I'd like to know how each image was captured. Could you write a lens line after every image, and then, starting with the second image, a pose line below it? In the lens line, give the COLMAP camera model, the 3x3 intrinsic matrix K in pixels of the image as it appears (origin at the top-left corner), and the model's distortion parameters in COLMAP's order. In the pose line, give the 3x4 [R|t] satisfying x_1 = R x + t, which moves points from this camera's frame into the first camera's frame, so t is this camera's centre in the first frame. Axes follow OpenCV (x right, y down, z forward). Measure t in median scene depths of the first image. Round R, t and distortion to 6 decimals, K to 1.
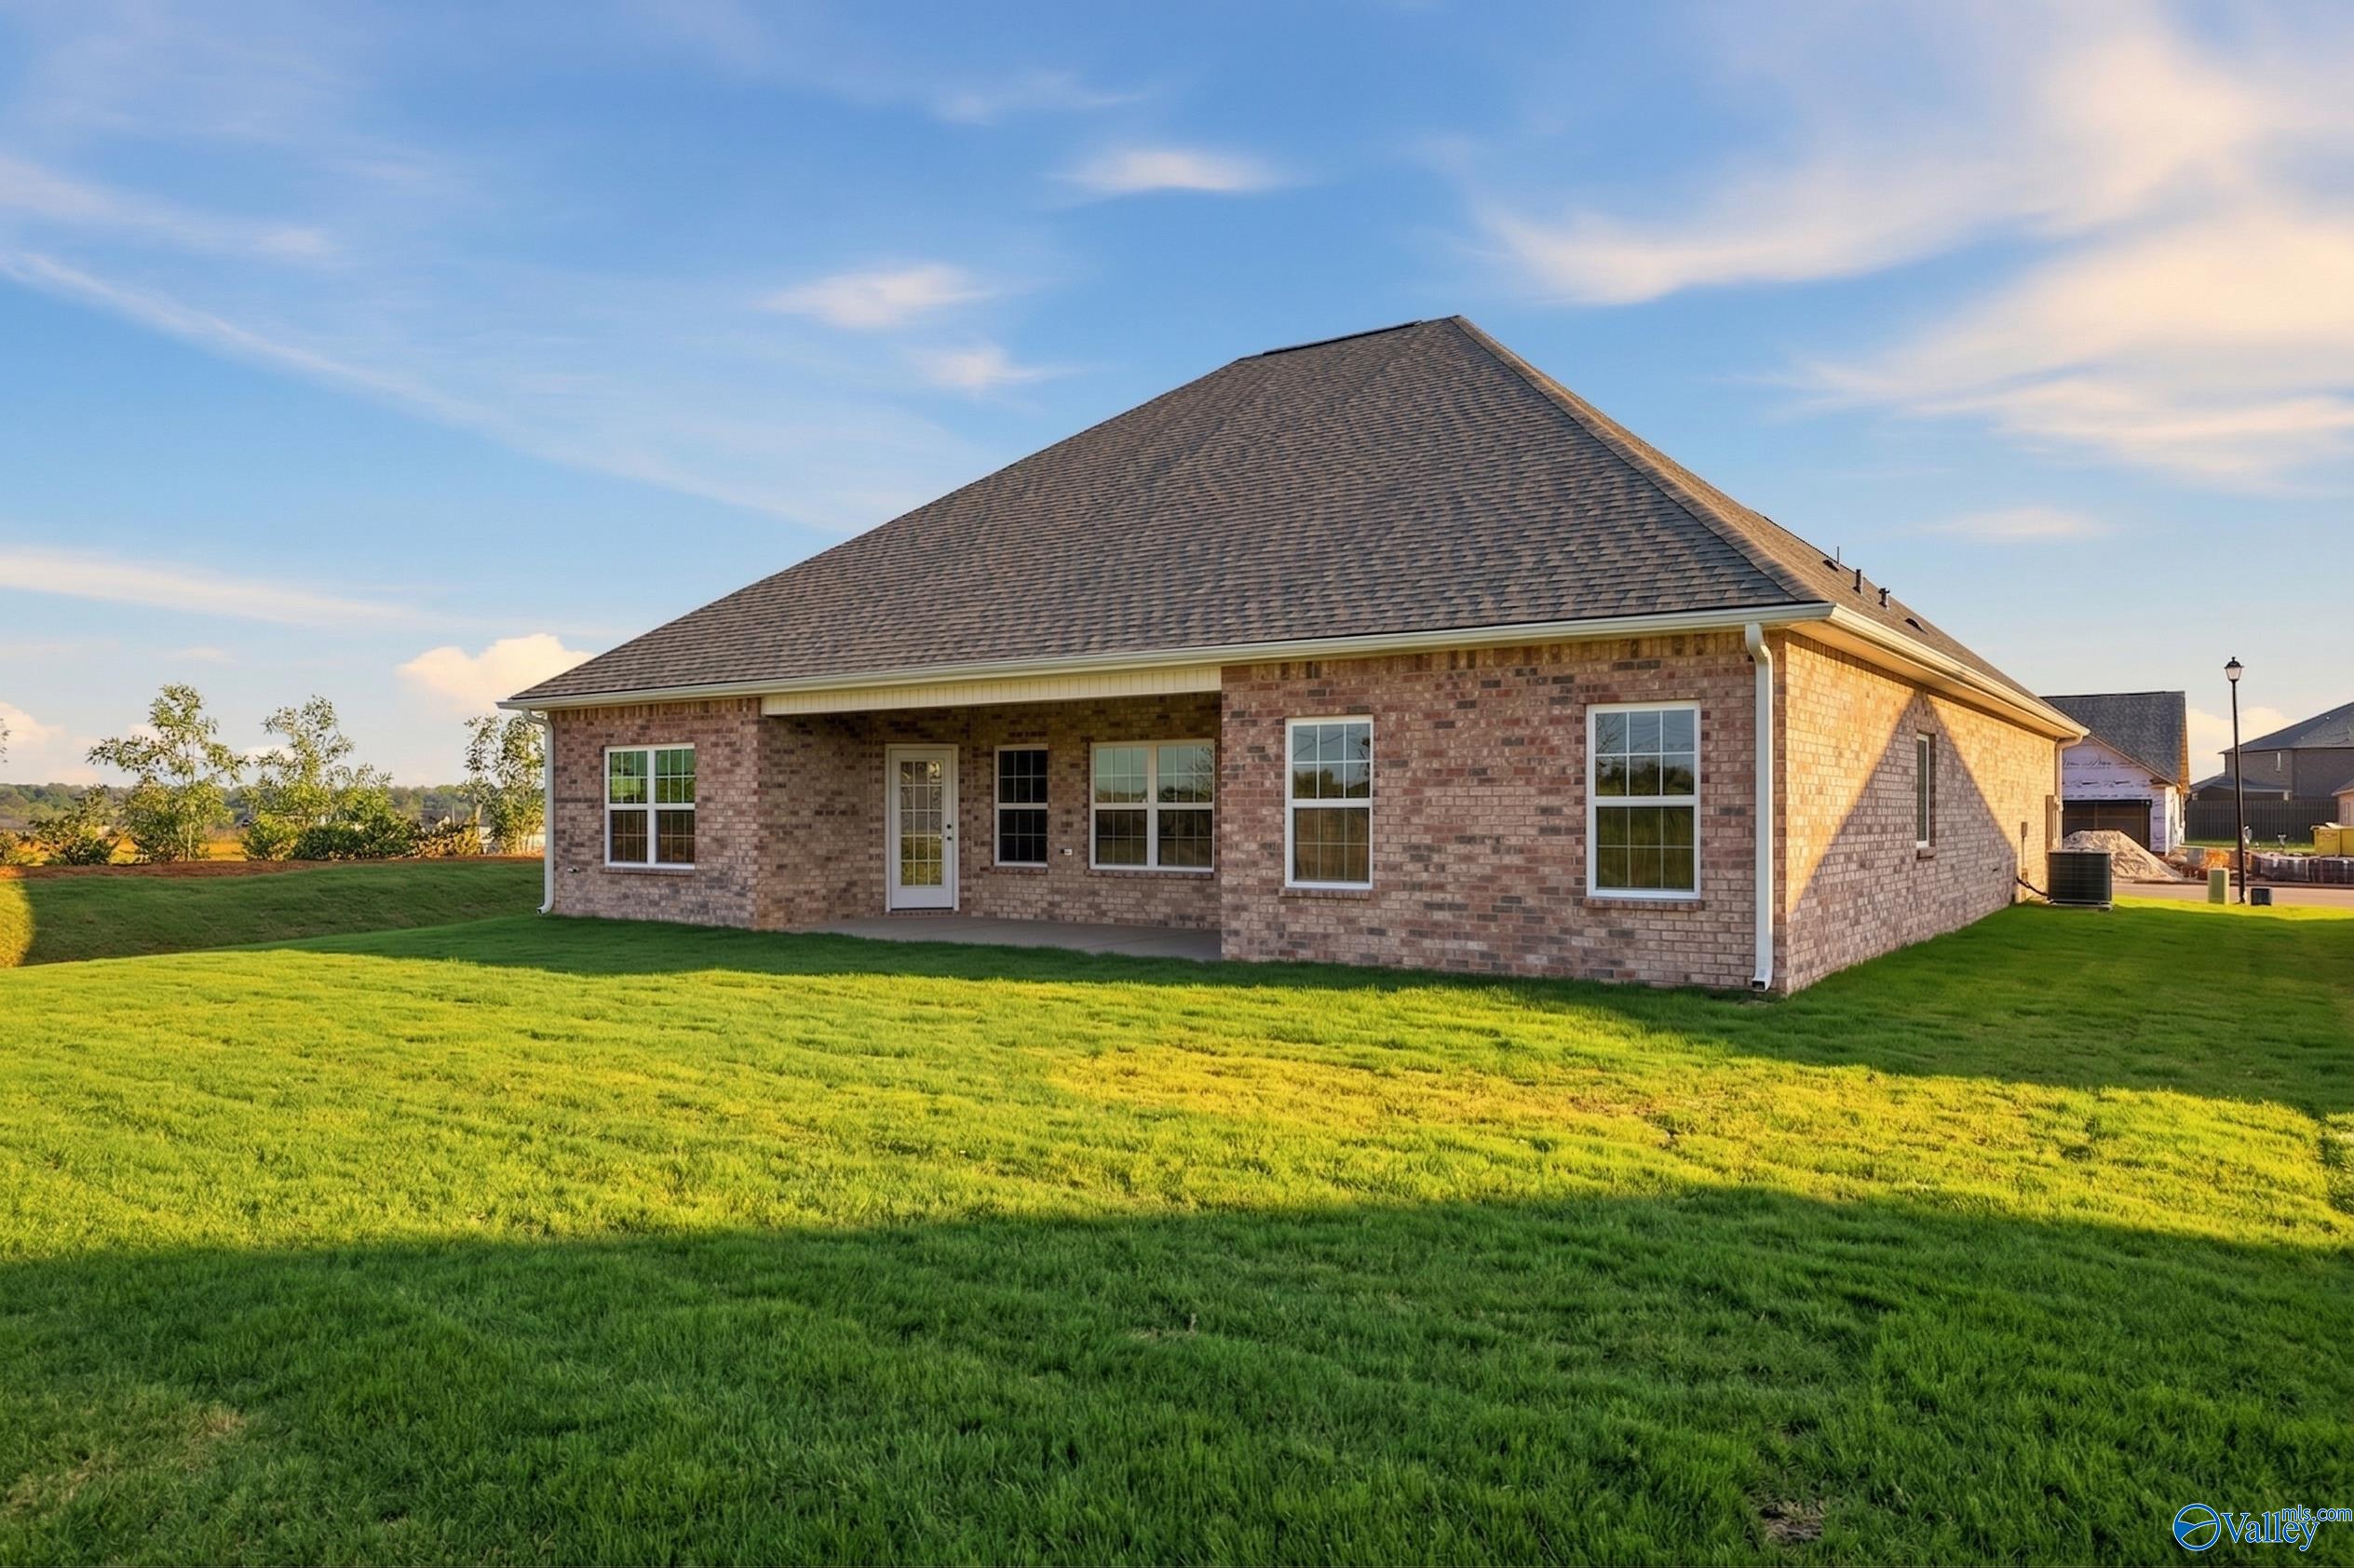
lens RADIAL K [[1579.3, 0, 1167.5], [0, 1579.3, 797.2], [0, 0, 1]] dist [0.004899, 0.000726]
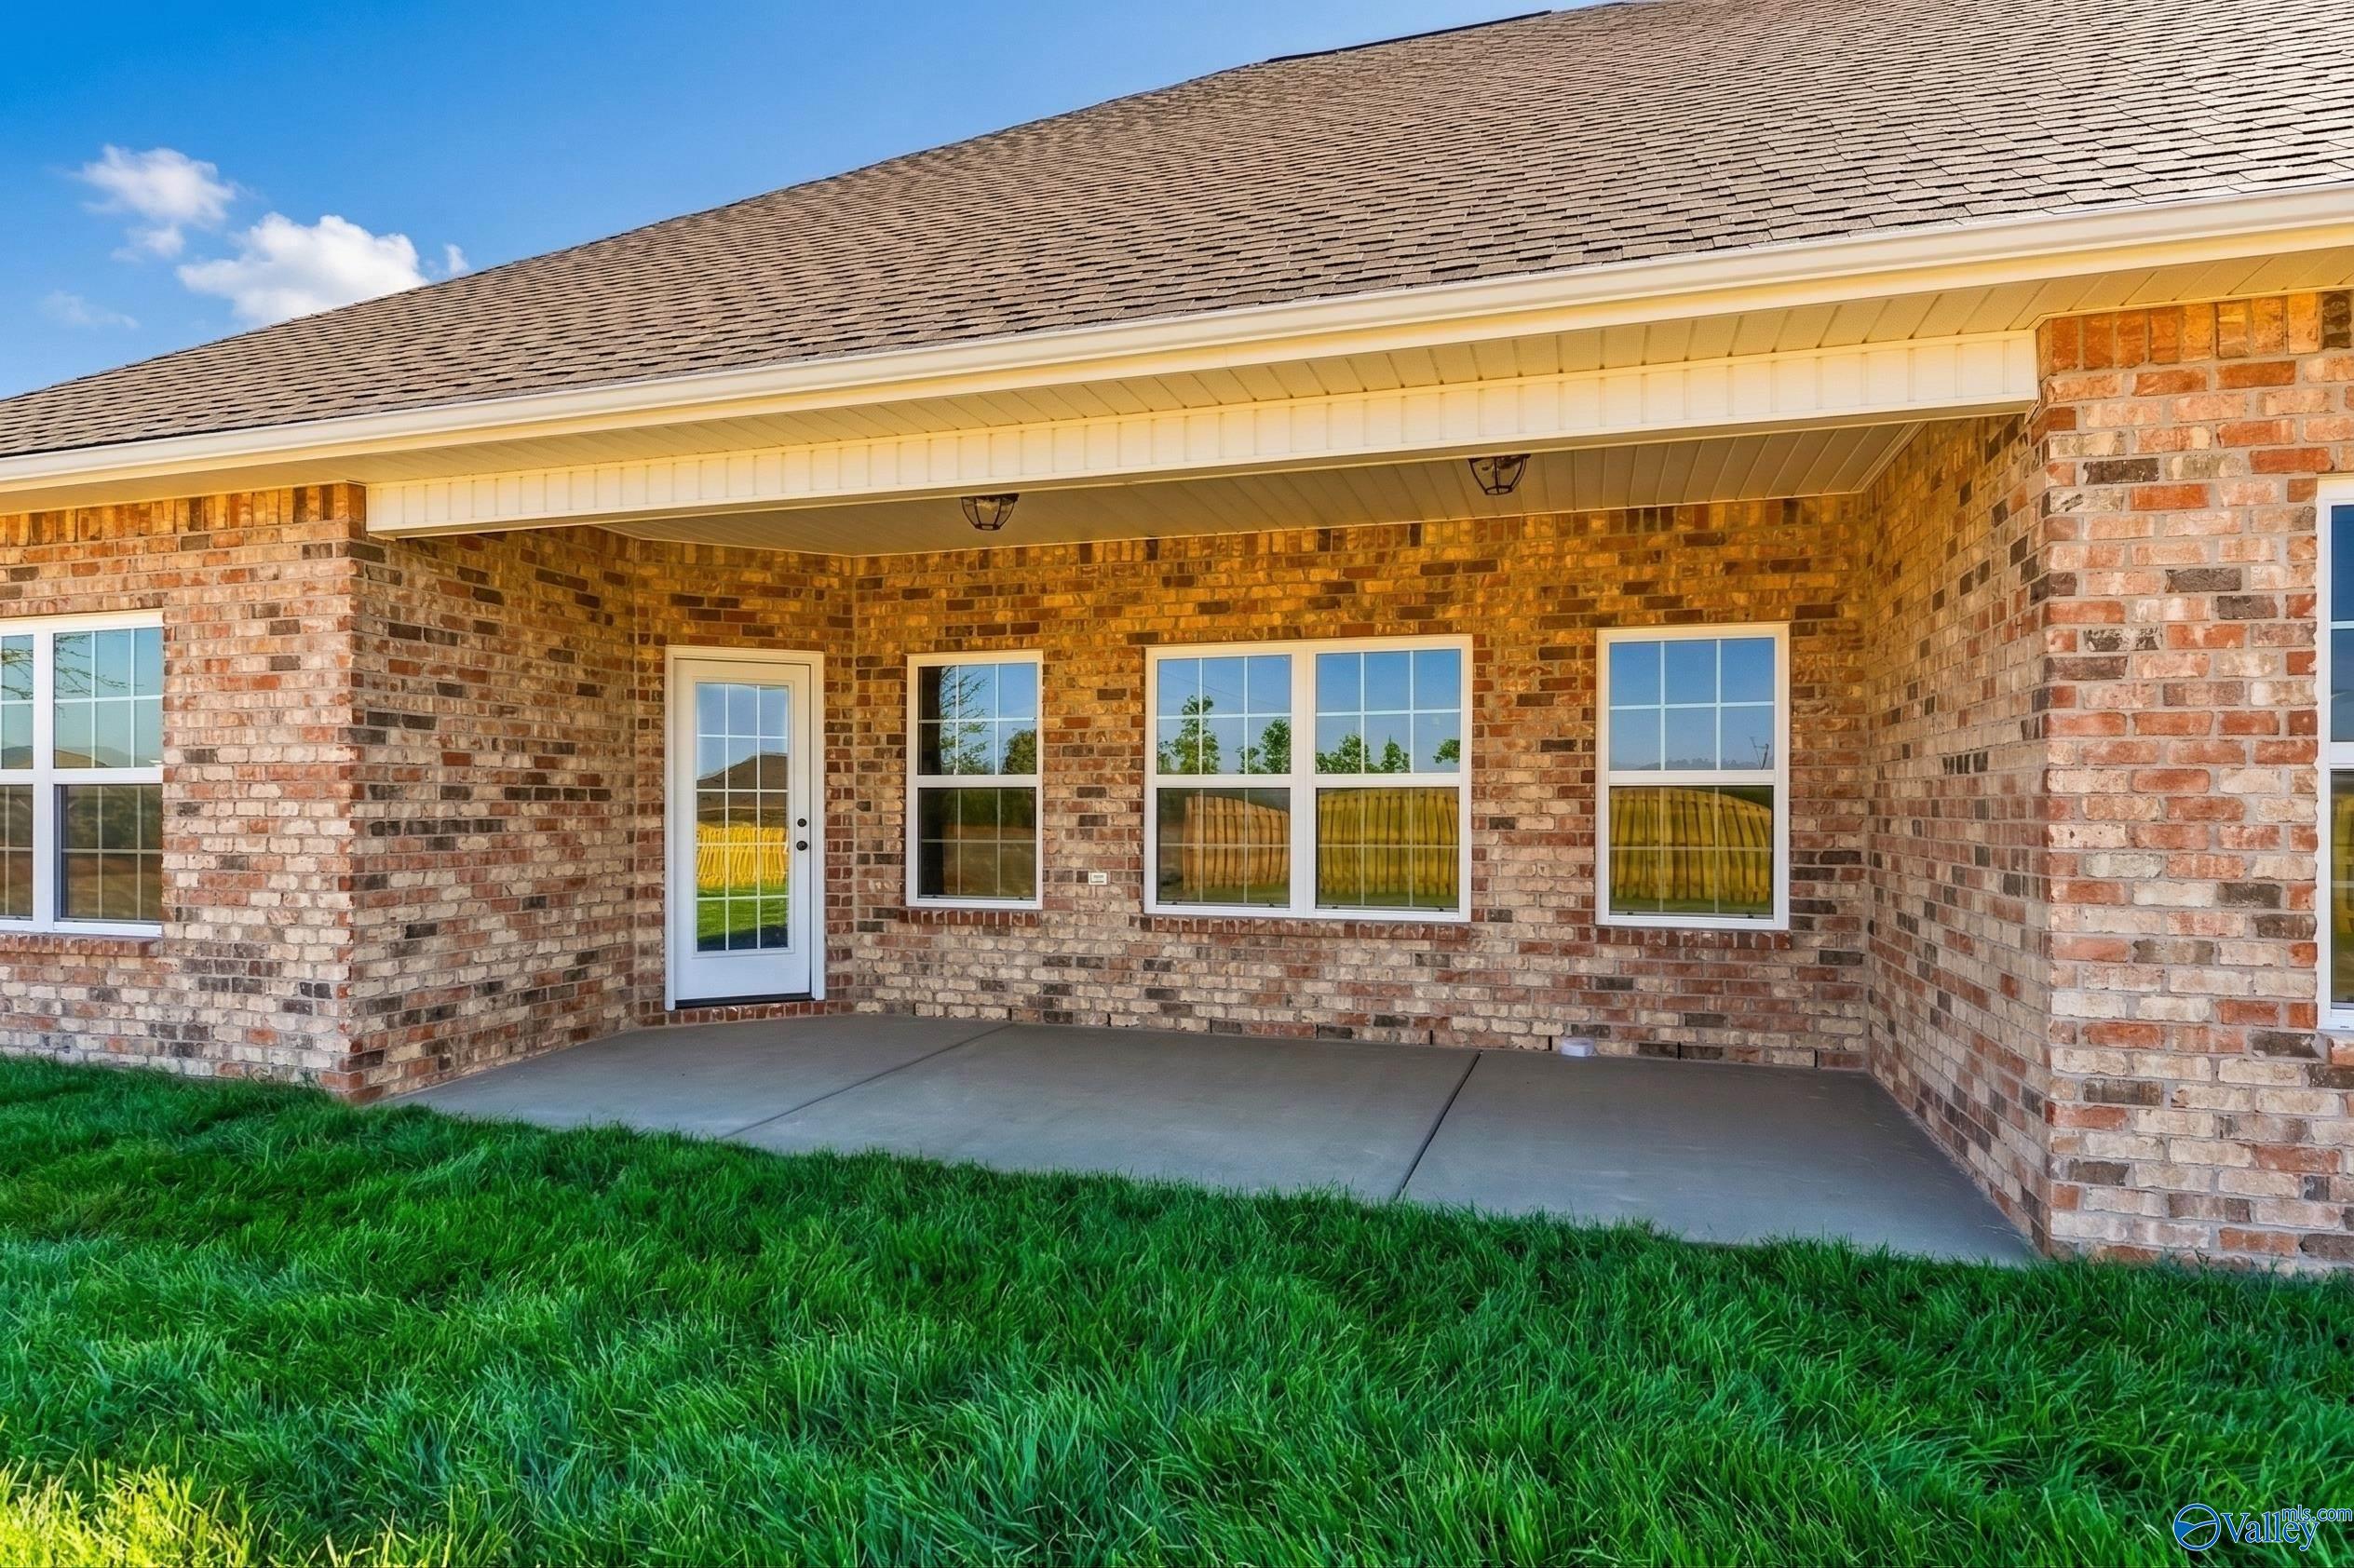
lens RADIAL K [[1357.2, 0, 1161.4], [0, 1357.2, 792.2], [0, 0, 1]] dist [0.003501, 0.000244]
pose [[0.956791, 0.003721, 0.290752, -0.167394], [-0.004036, 0.999992, 0.000485, 0.009110], [-0.290748, -0.001637, 0.956798, 0.628764]]
